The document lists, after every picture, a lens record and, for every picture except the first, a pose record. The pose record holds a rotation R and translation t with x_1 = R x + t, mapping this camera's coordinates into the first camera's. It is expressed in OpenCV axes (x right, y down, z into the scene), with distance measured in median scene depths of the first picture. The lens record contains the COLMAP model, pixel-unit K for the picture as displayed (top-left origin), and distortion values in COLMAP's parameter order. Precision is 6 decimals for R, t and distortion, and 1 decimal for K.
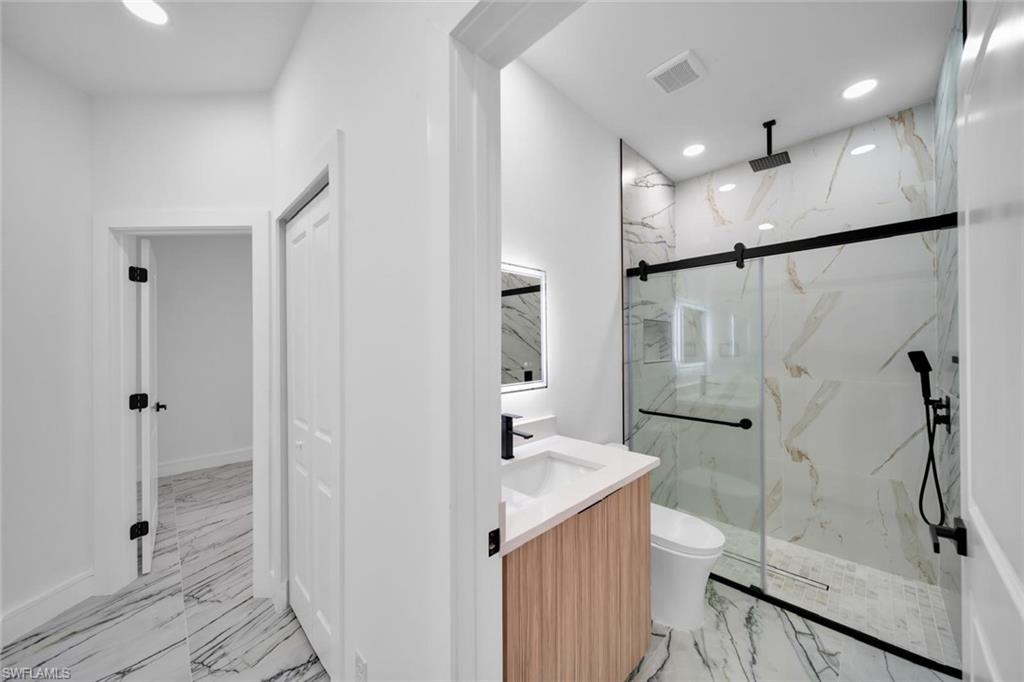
lens RADIAL K [[362.5, 0, 496.2], [0, 362.5, 341.2], [0, 0, 1]] dist [0.000136, -0.000189]
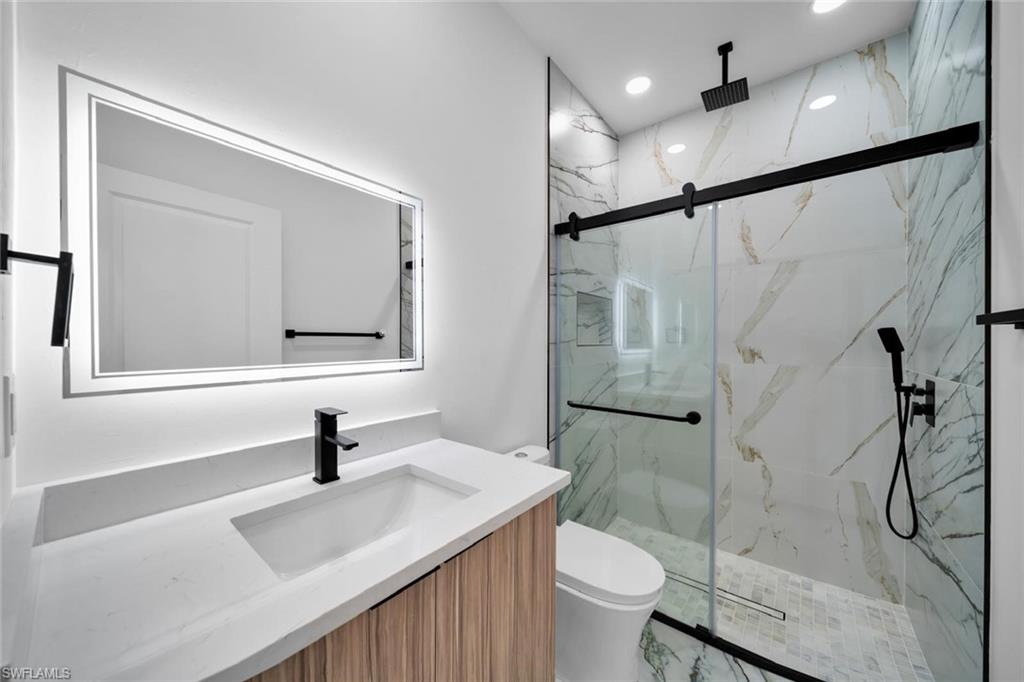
lens RADIAL K [[349.2, 0, 503.5], [0, 349.2, 344.8], [0, 0, 1]] dist [-0.000594, 0.000003]
pose [[0.994315, 0.007060, 0.106243, 0.184311], [-0.008075, 0.999926, 0.009125, 0.061106], [-0.106171, -0.009931, 0.994298, 0.273371]]
